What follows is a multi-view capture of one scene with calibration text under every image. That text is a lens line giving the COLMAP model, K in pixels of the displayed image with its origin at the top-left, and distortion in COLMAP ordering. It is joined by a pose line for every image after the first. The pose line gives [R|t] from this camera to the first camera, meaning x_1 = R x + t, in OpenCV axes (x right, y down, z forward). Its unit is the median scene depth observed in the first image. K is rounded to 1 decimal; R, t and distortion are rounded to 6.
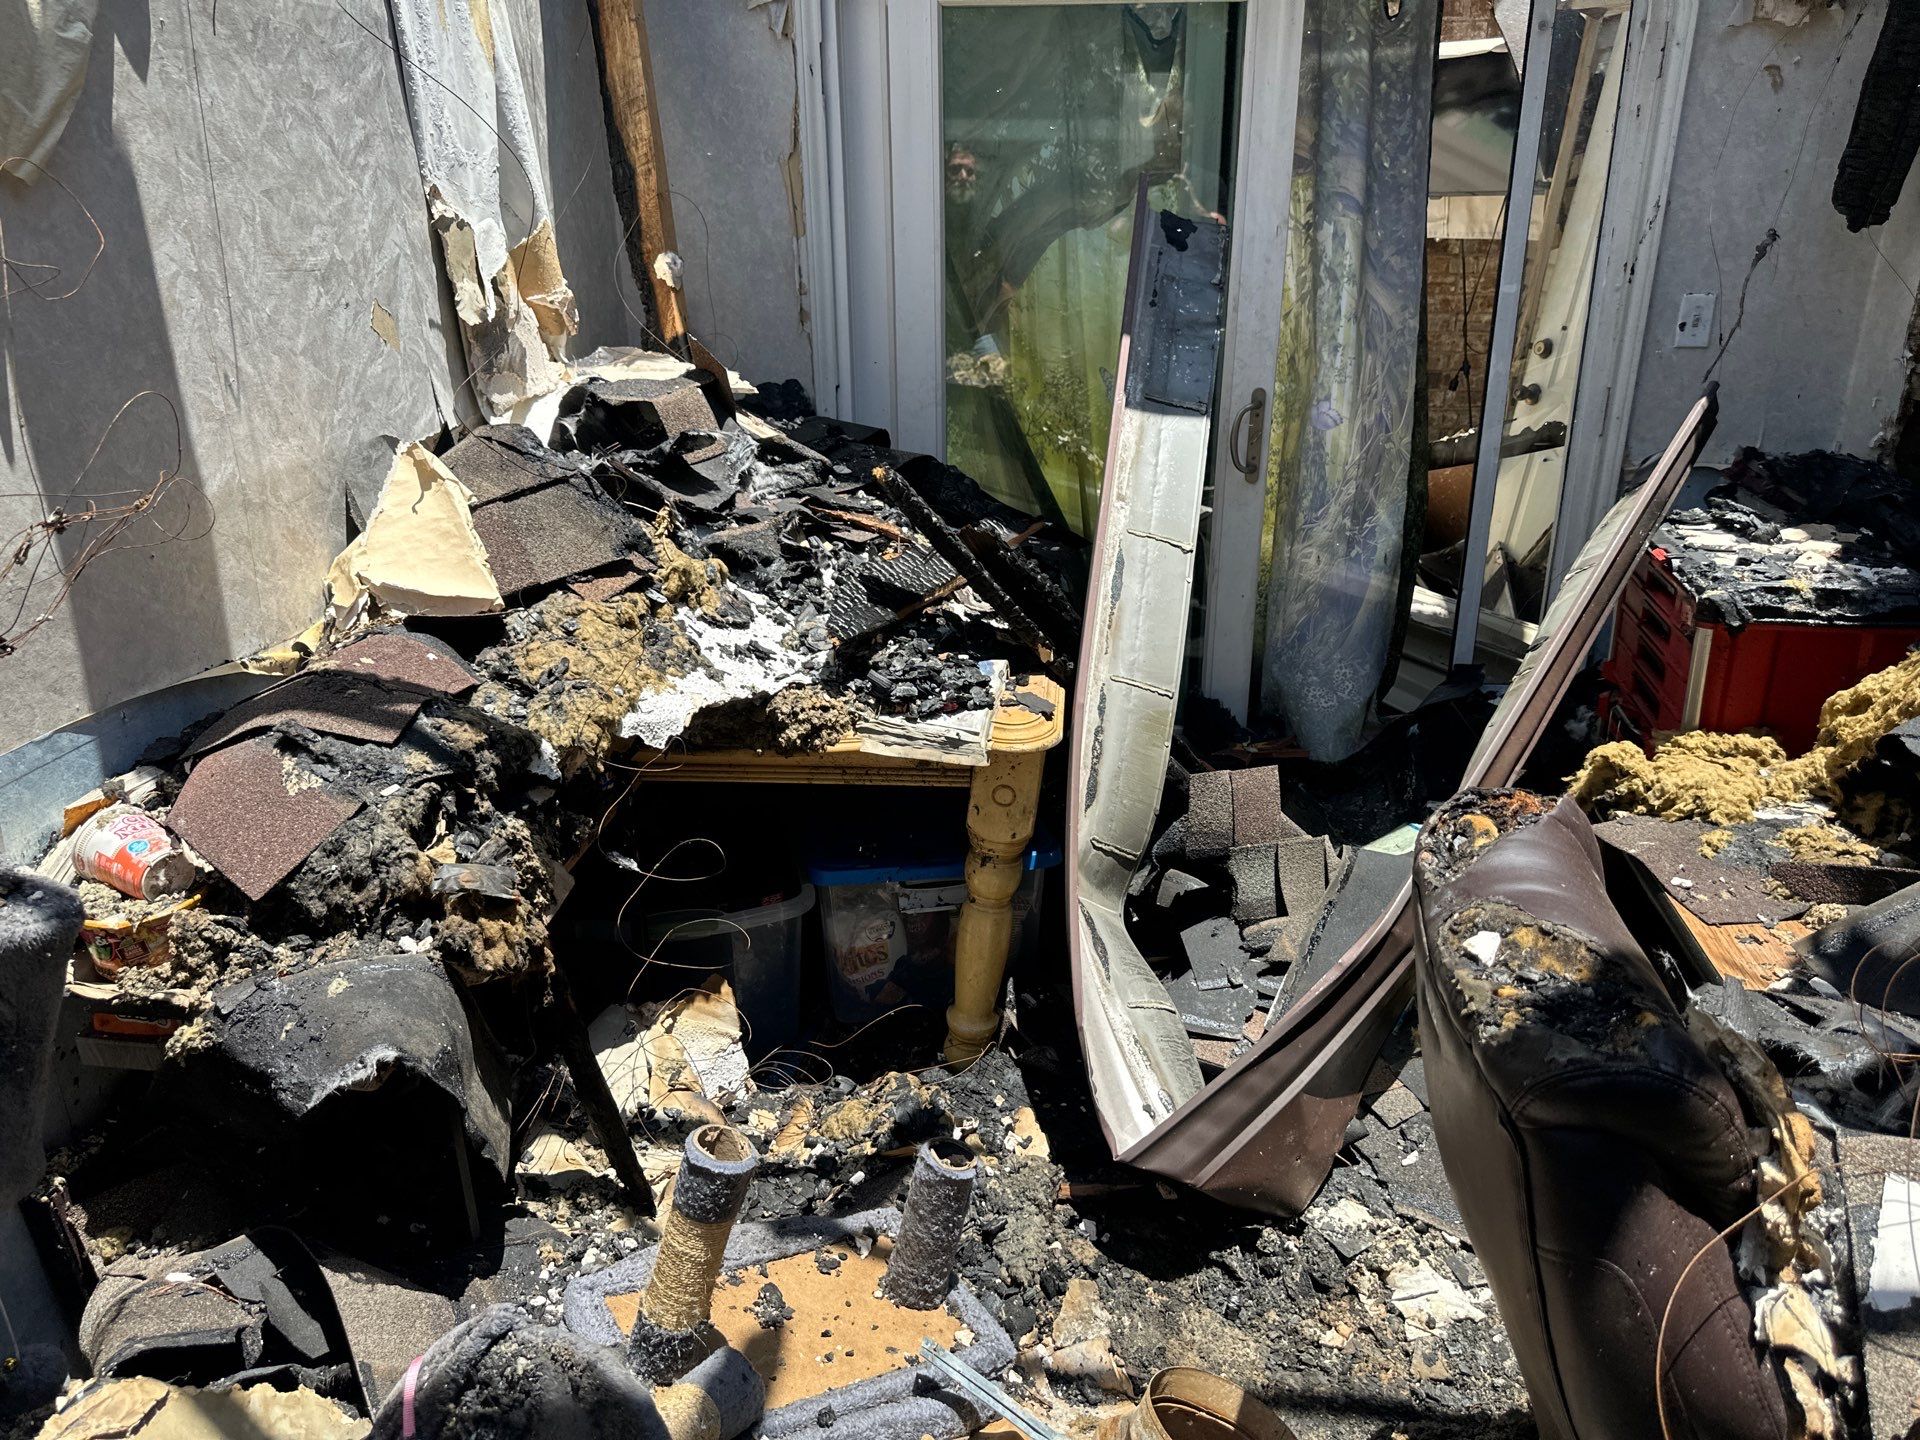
lens RADIAL K [[1420.4, 0, 969.0], [0, 1420.4, 723.0], [0, 0, 1]] dist [0.038276, -0.021009]
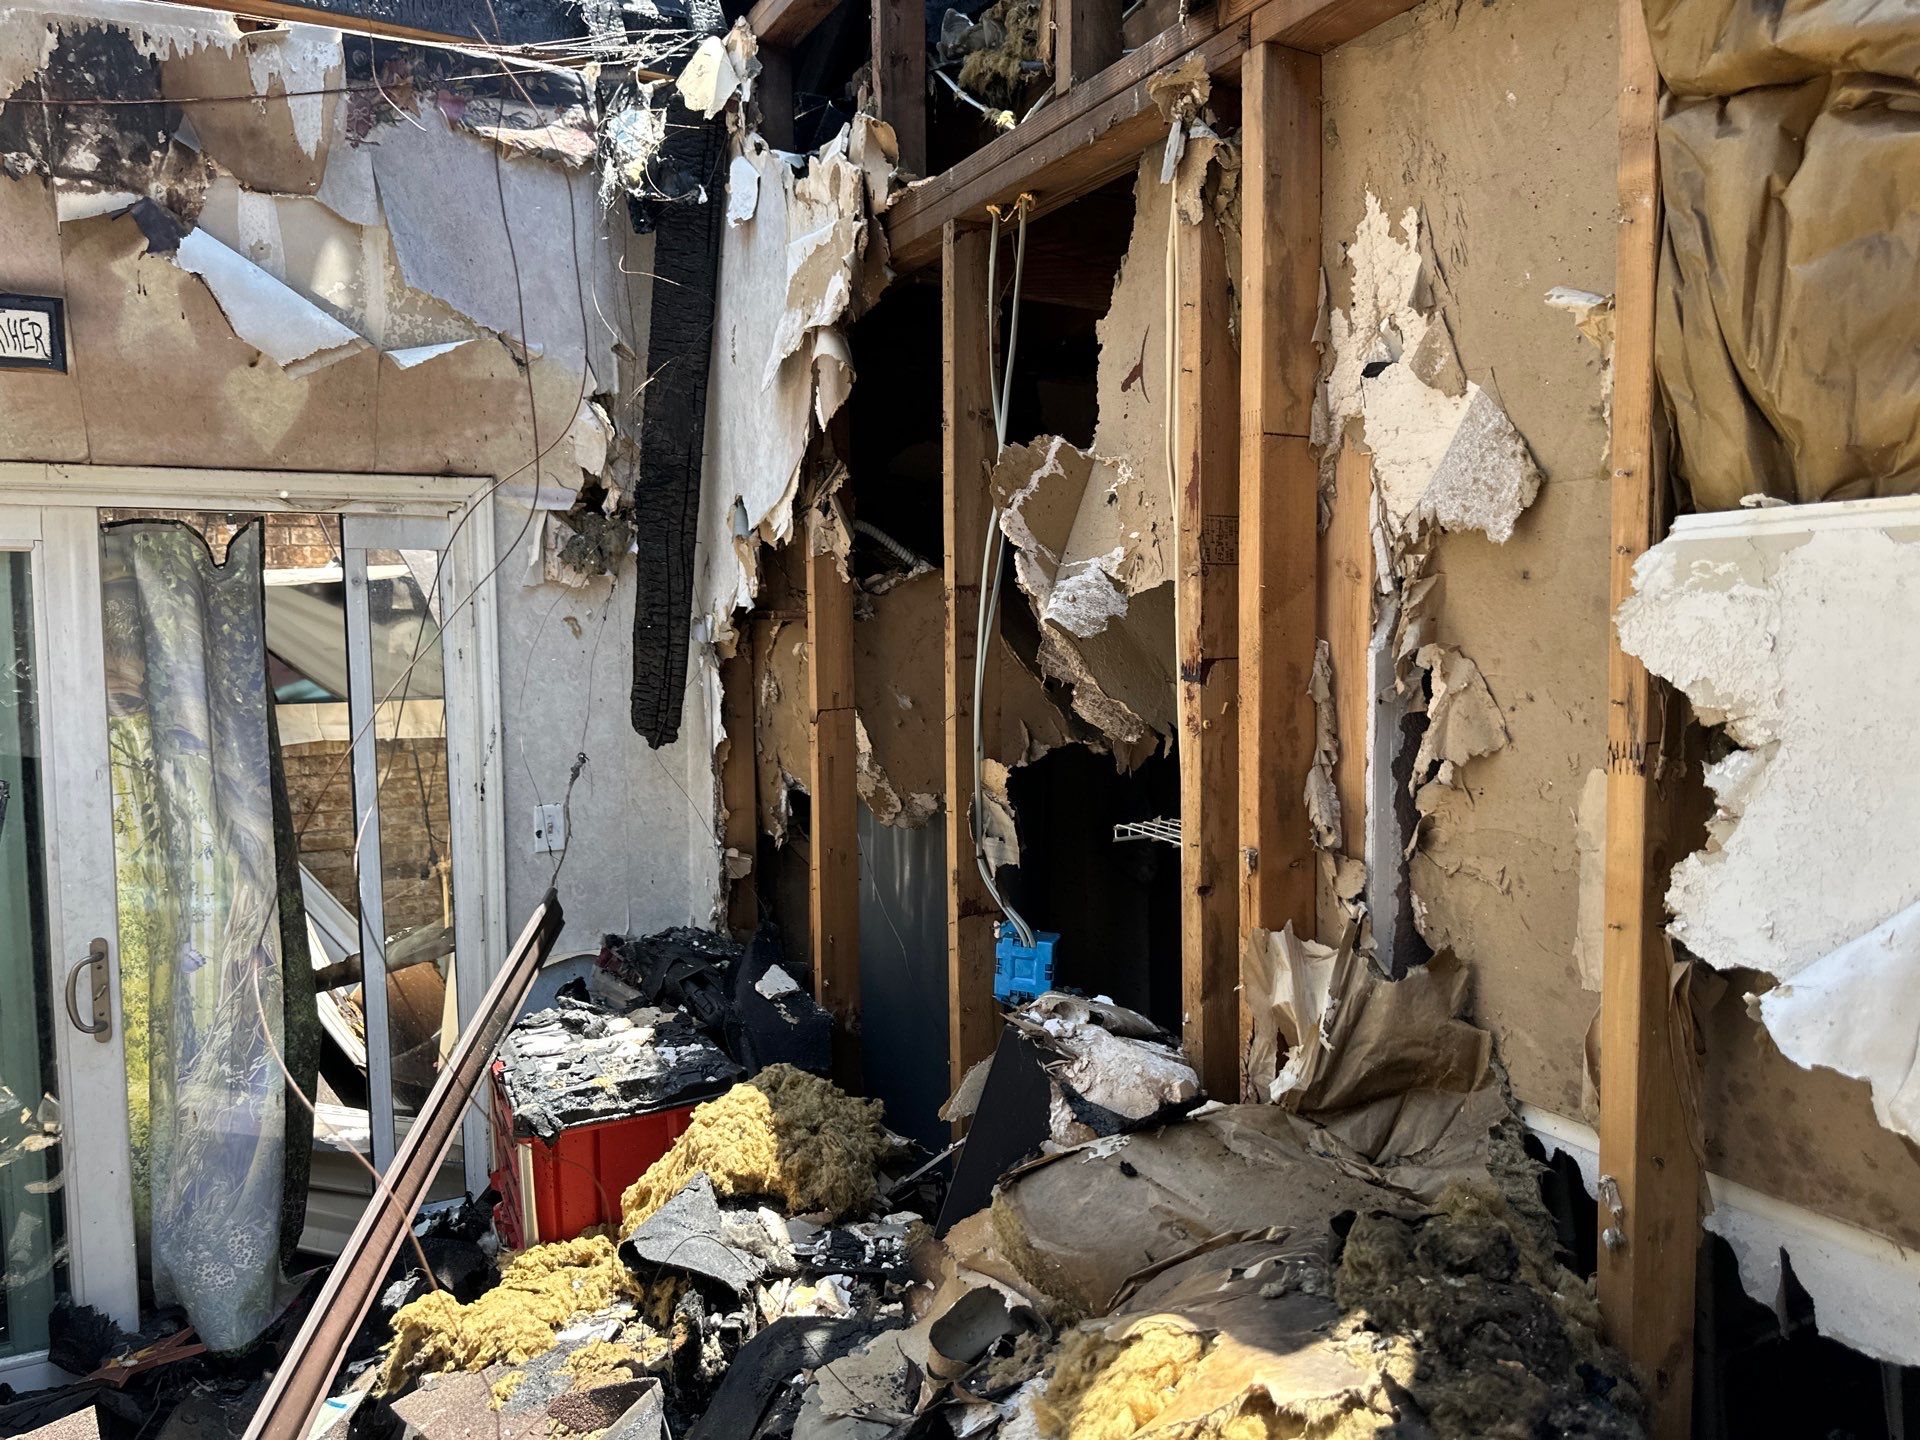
lens RADIAL K [[1420.4, 0, 969.0], [0, 1420.4, 723.0], [0, 0, 1]] dist [0.038276, -0.021009]
pose [[0.805004, -0.050235, 0.591138, 0.170987], [0.231583, 0.943968, -0.235148, -0.033957], [-0.546203, 0.326192, 0.771532, -0.065072]]
